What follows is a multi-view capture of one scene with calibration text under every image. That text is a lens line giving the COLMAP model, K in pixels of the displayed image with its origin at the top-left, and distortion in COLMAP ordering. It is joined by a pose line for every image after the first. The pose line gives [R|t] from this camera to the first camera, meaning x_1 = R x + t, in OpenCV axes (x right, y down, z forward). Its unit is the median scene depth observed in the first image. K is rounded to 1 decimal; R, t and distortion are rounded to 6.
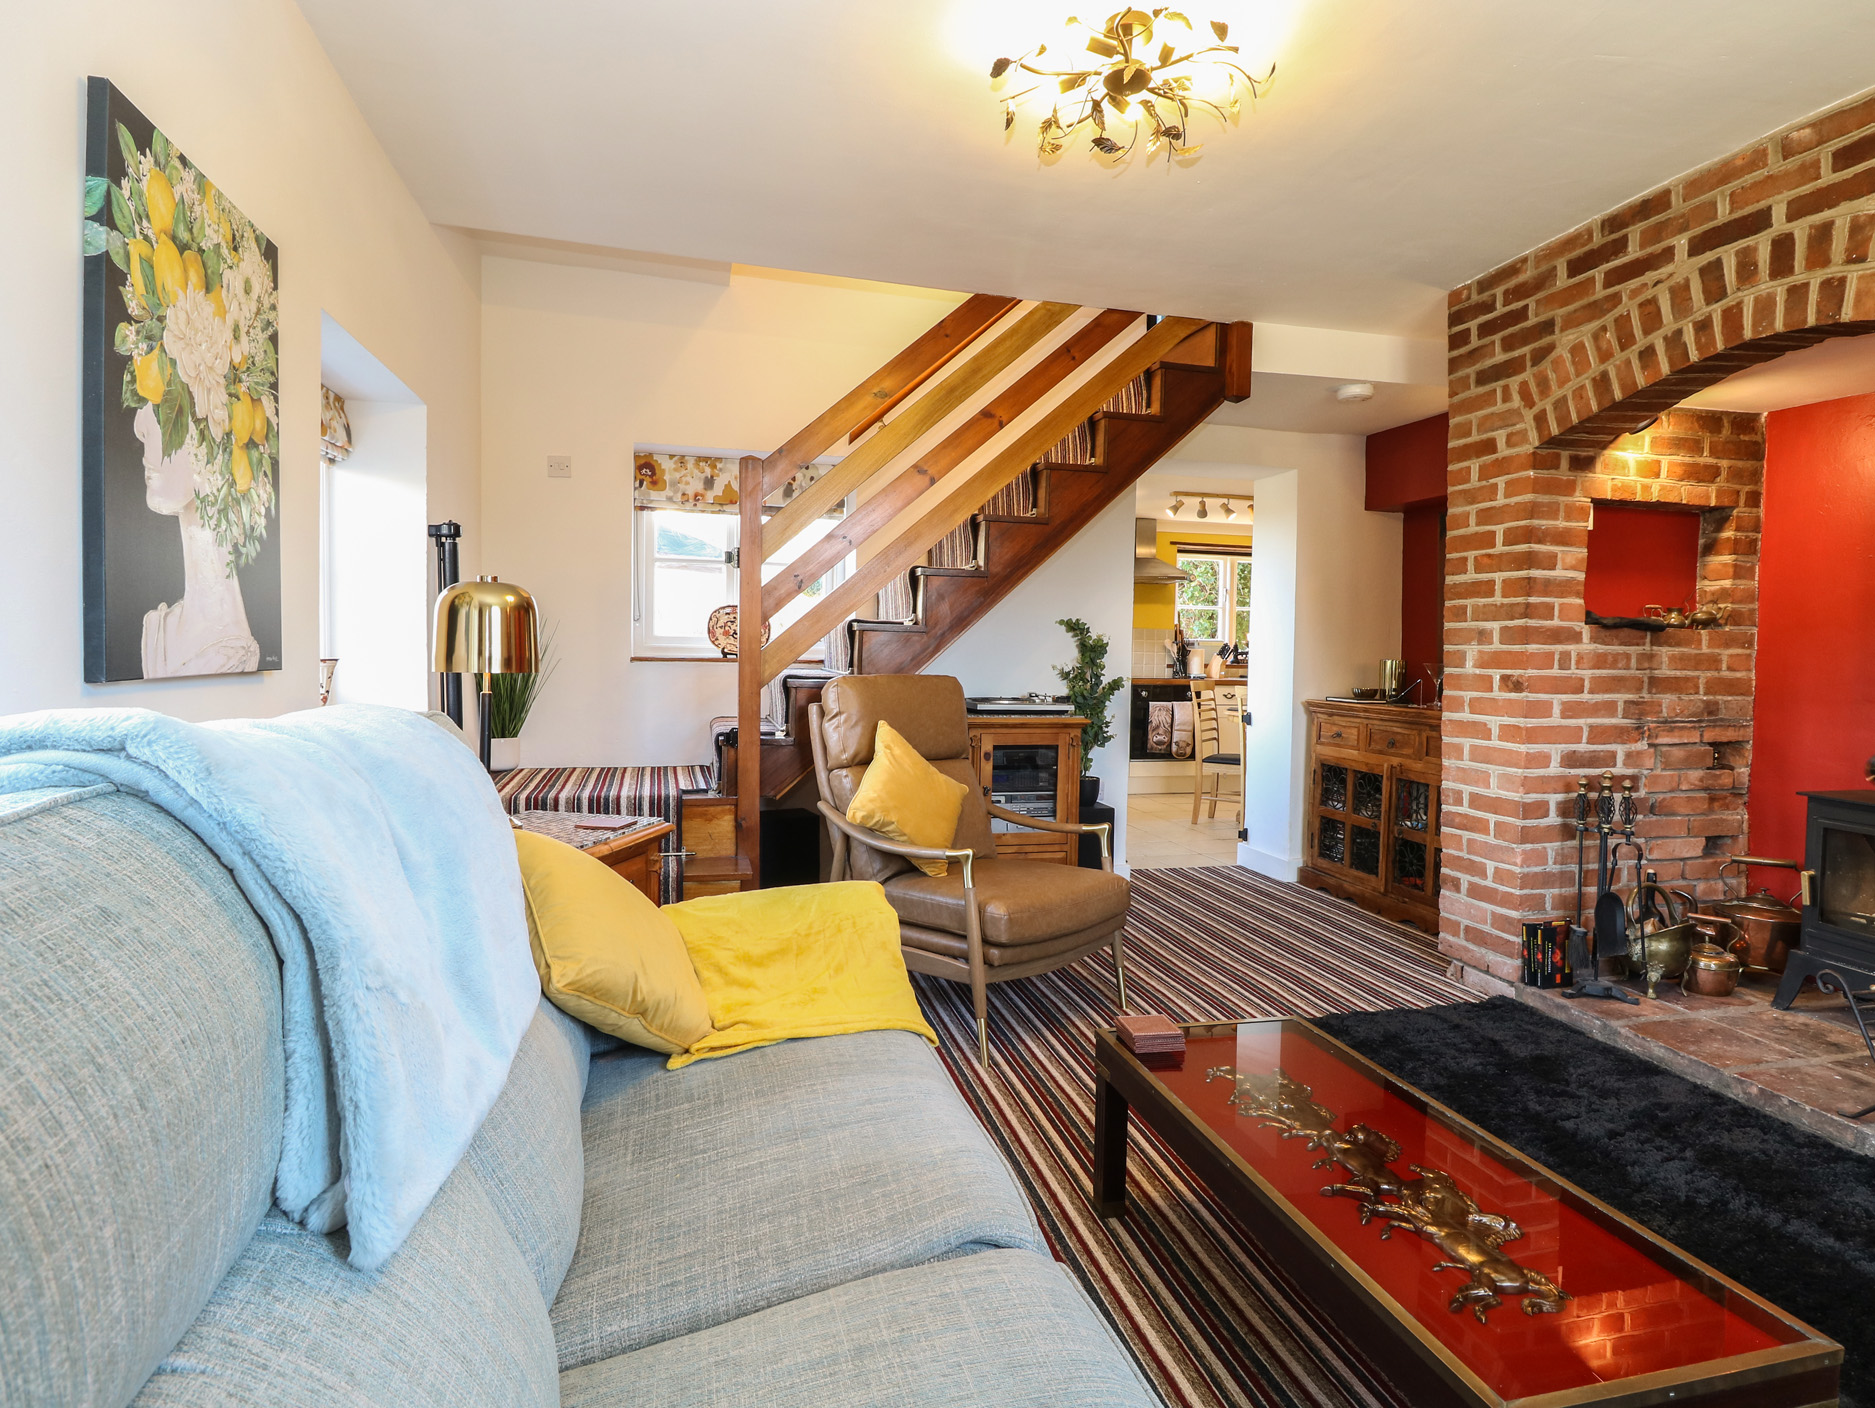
lens RADIAL K [[1013.3, 0, 937.7], [0, 1013.3, 684.4], [0, 0, 1]] dist [0.001559, -0.014246]
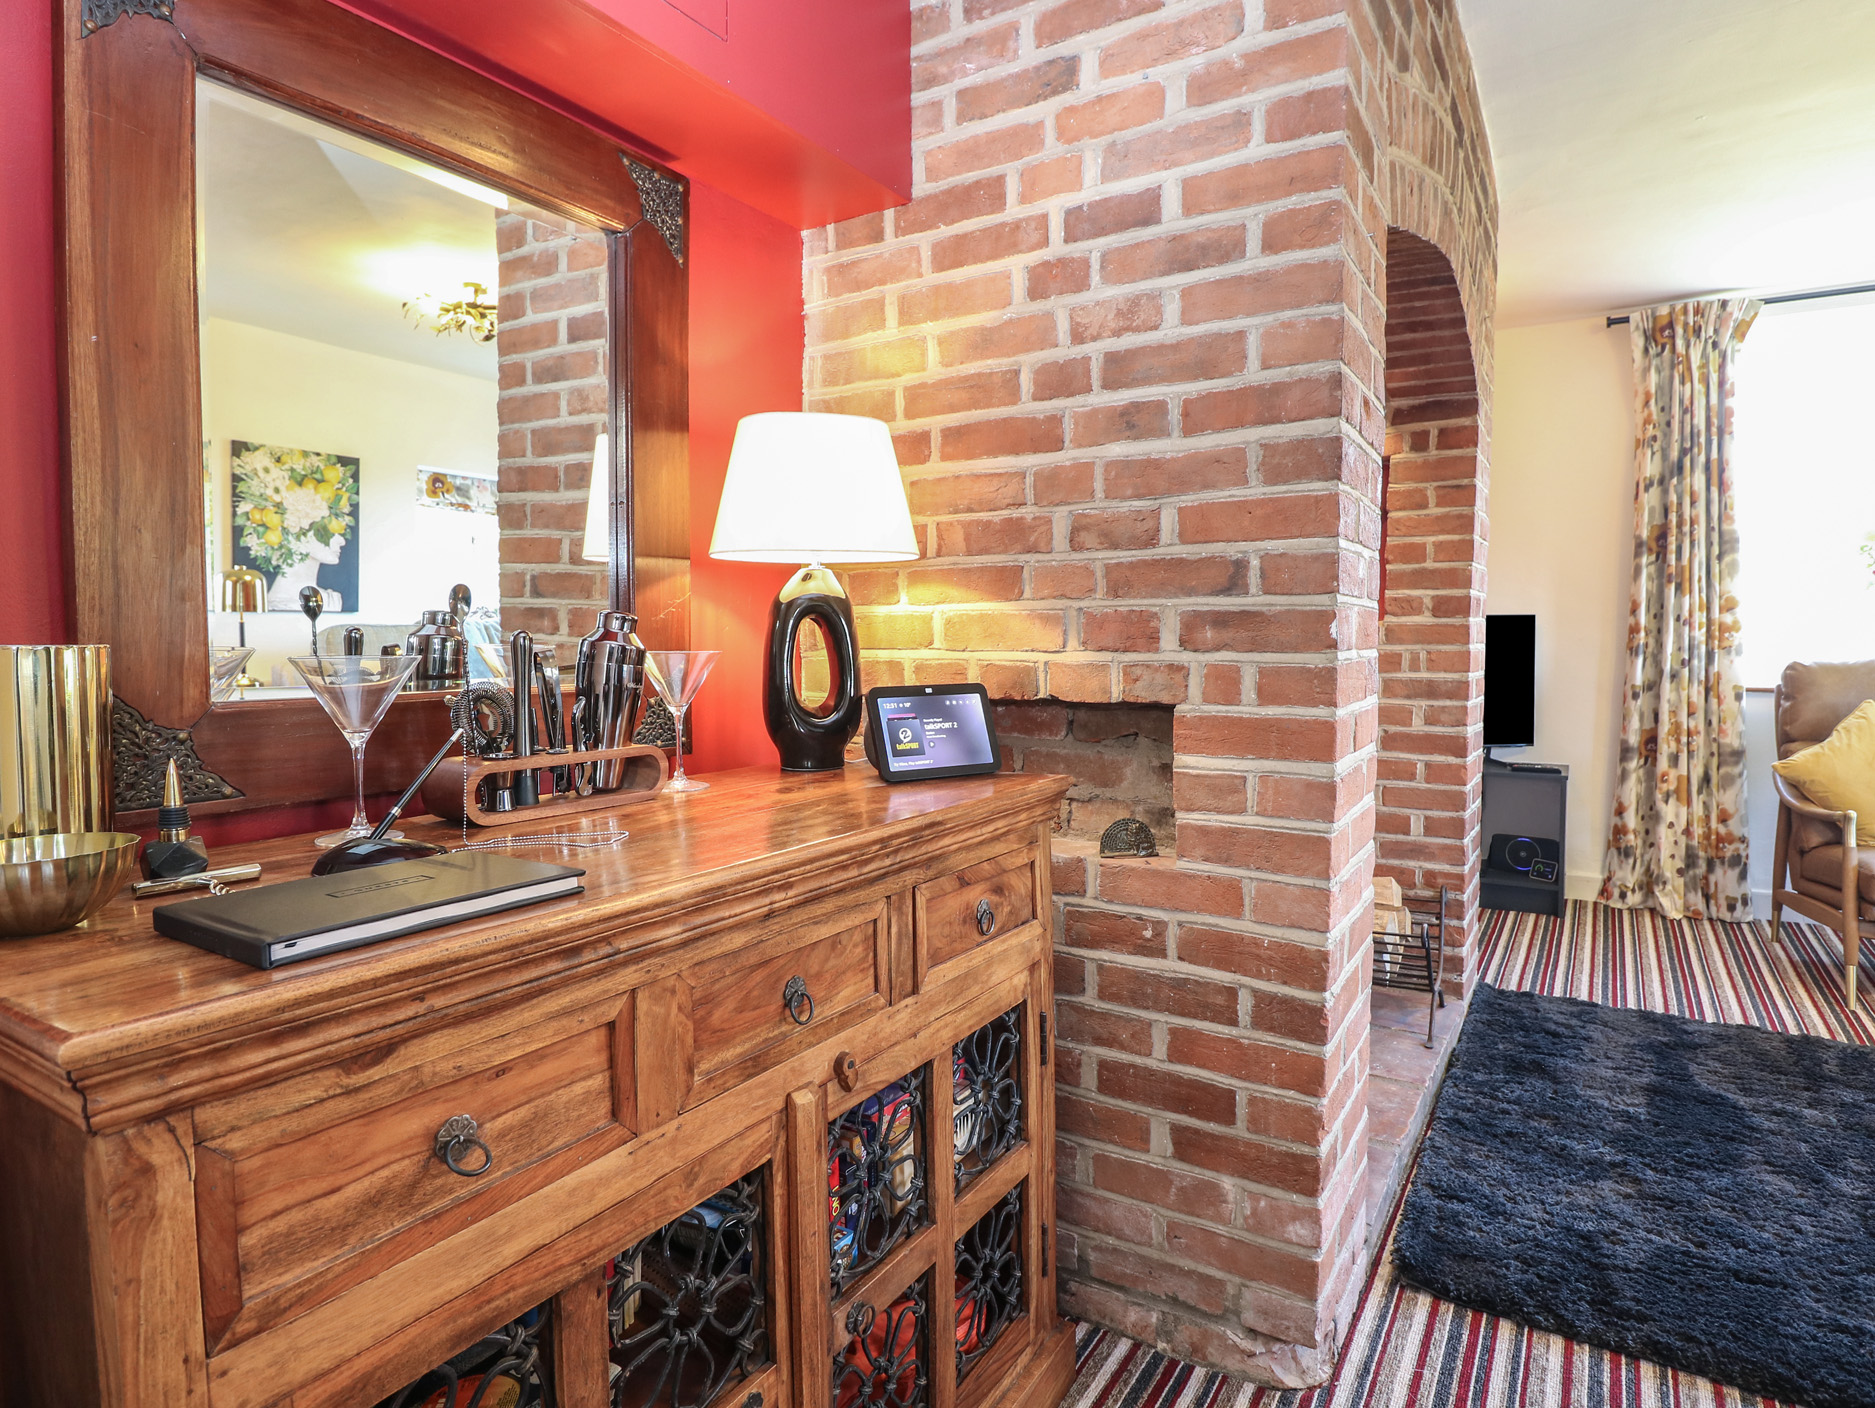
lens RADIAL K [[1041.8, 0, 945.2], [0, 1041.8, 681.4], [0, 0, 1]] dist [0.003118, -0.015347]
pose [[-0.696803, -0.042391, 0.716009, 0.373767], [0.018915, 0.996819, 0.077423, -0.045864], [-0.717013, 0.067492, -0.693784, 1.642274]]
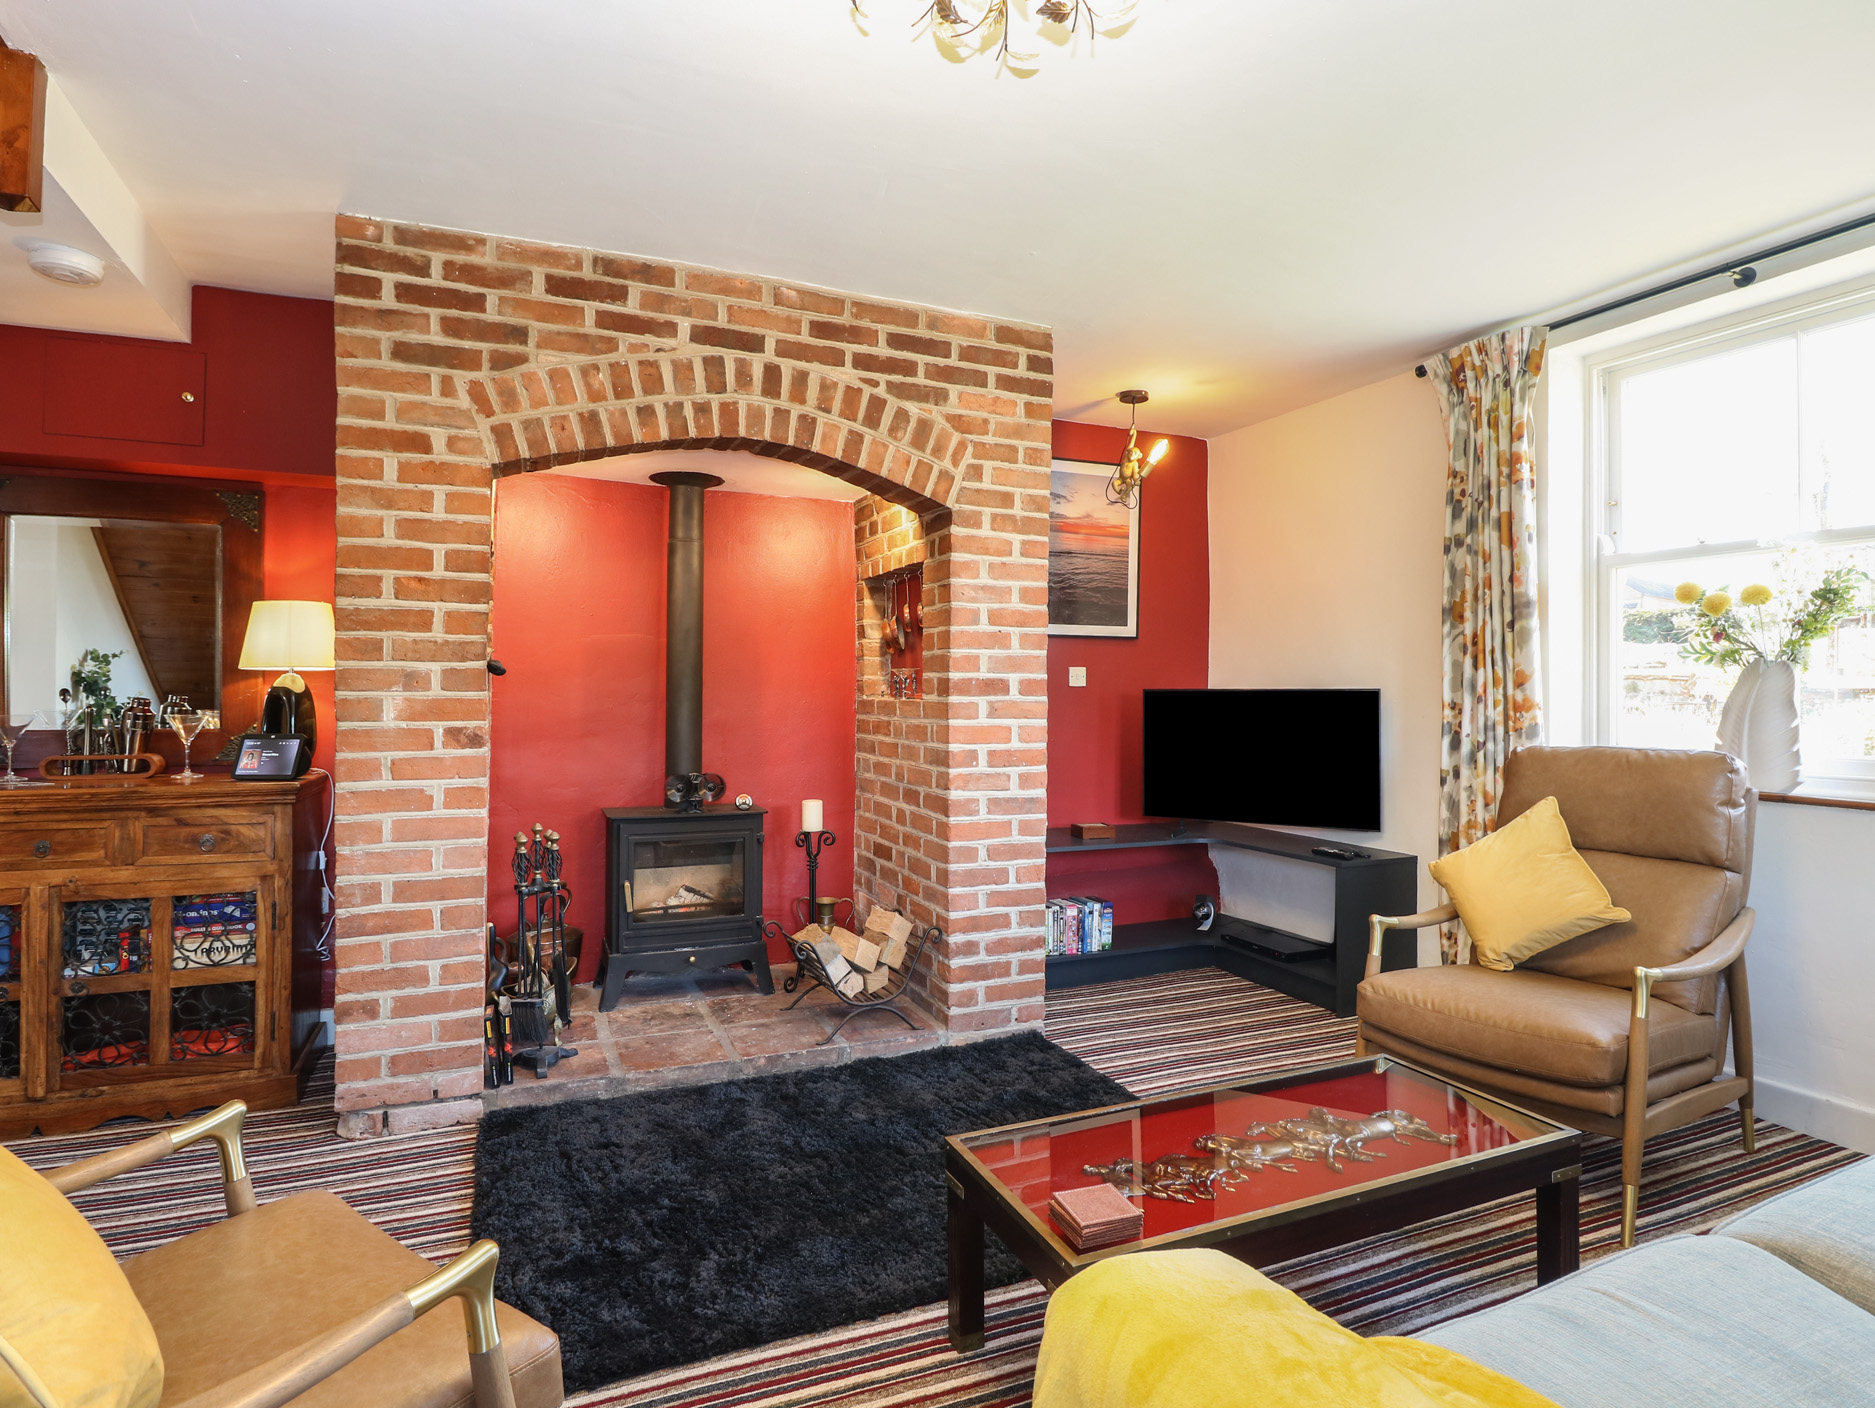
lens RADIAL K [[1013.3, 0, 937.7], [0, 1013.3, 684.4], [0, 0, 1]] dist [0.001559, -0.014246]
pose [[-0.175114, -0.005358, 0.984534, -0.348459], [0.027875, 0.999557, 0.010397, -0.046009], [-0.984154, 0.029264, -0.174887, 0.824272]]
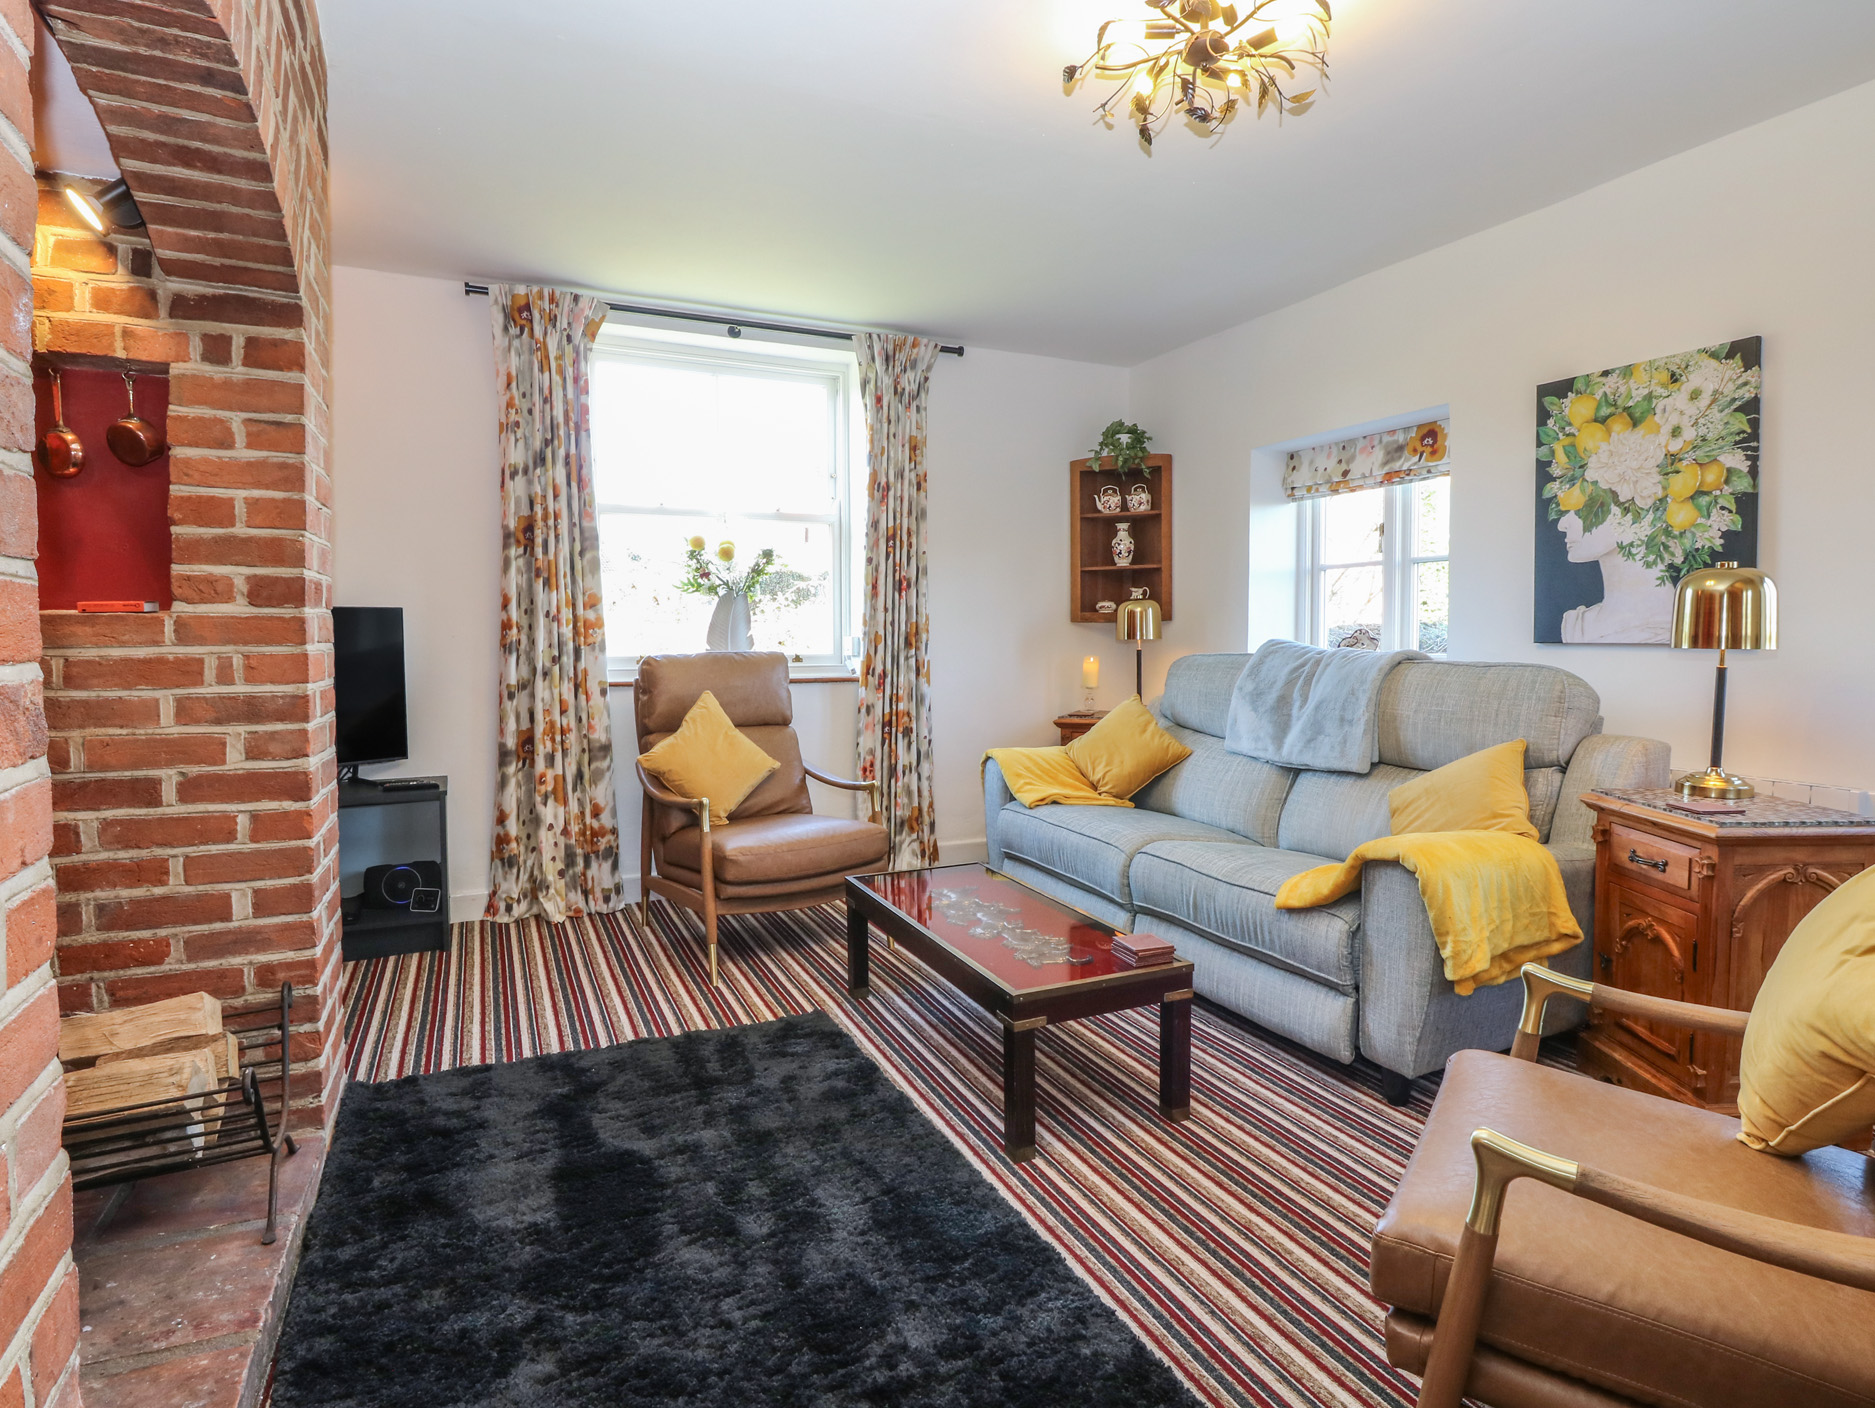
lens RADIAL K [[1013.3, 0, 937.7], [0, 1013.3, 684.4], [0, 0, 1]] dist [0.001559, -0.014246]
pose [[-0.981678, -0.003501, -0.190518, 0.439972], [-0.020153, 0.996131, 0.085541, -0.036220], [0.189481, 0.087813, -0.977950, 1.370792]]
